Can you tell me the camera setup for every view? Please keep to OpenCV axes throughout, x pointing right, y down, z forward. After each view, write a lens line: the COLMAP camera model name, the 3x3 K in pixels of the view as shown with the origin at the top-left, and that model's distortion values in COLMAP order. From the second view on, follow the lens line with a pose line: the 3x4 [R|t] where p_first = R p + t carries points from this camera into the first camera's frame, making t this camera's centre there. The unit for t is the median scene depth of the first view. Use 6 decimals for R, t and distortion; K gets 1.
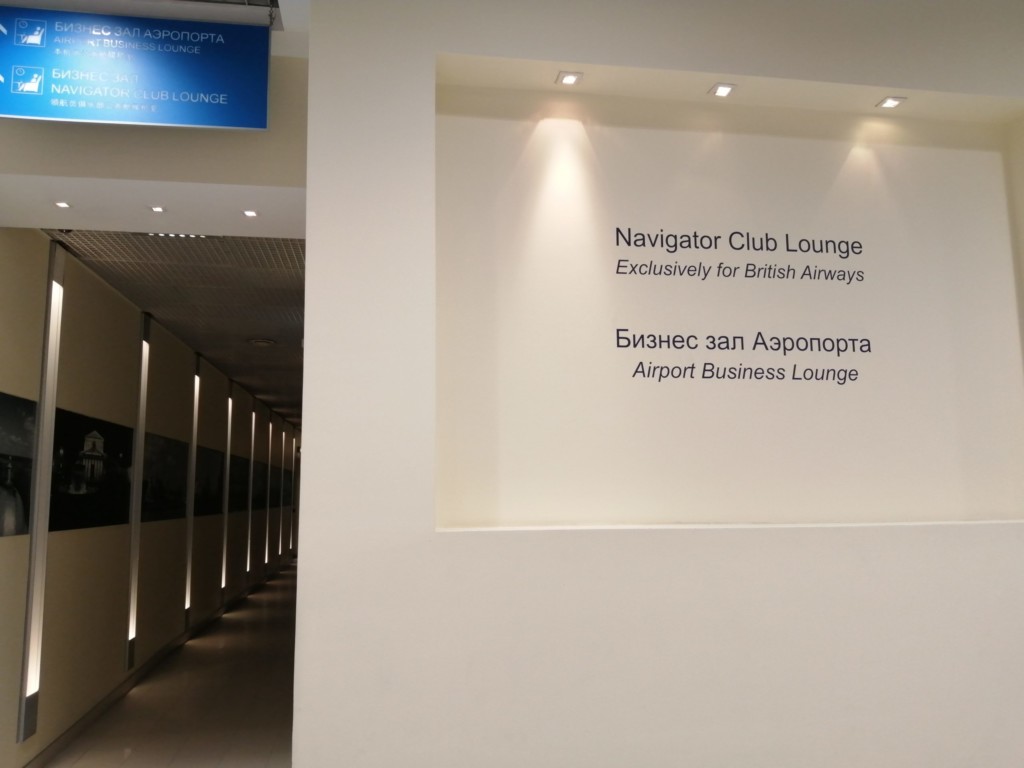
lens RADIAL K [[815.0, 0, 512.0], [0, 815.0, 384.0], [0, 0, 1]] dist [-0.002050, 0.005468]
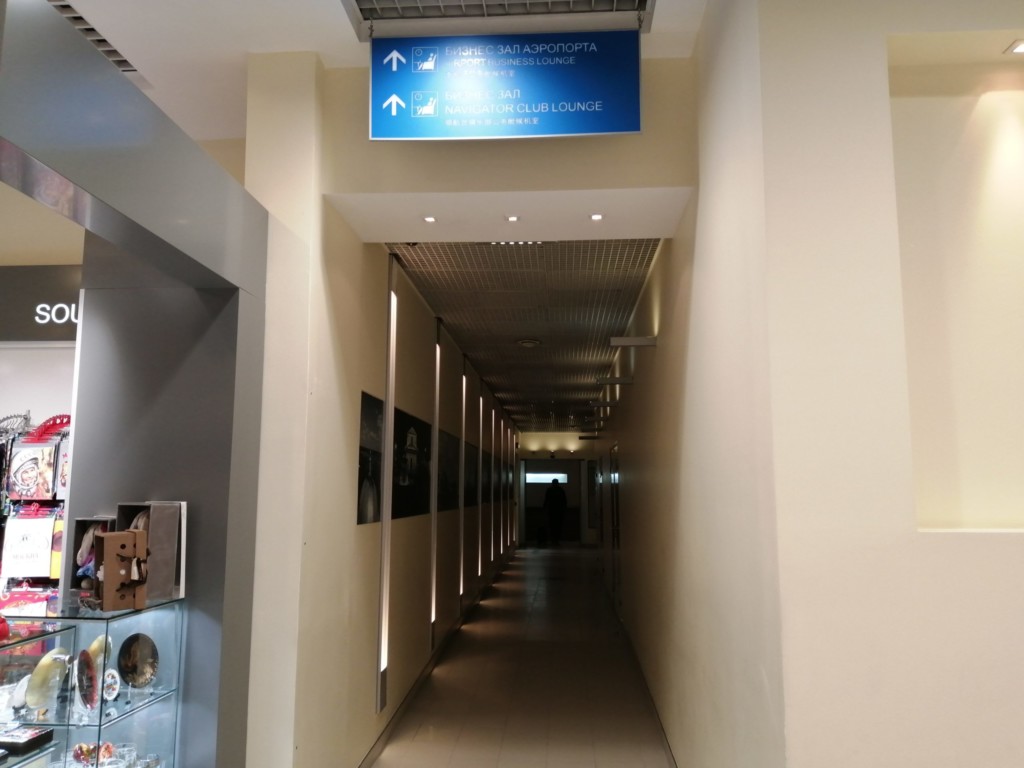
lens RADIAL K [[794.5, 0, 512.0], [0, 794.5, 384.0], [0, 0, 1]] dist [0.089192, -0.116849]
pose [[0.976990, -0.014344, -0.212801, -0.243704], [0.015093, 0.999884, 0.001897, -0.001069], [0.212749, -0.005065, 0.977094, -0.017477]]
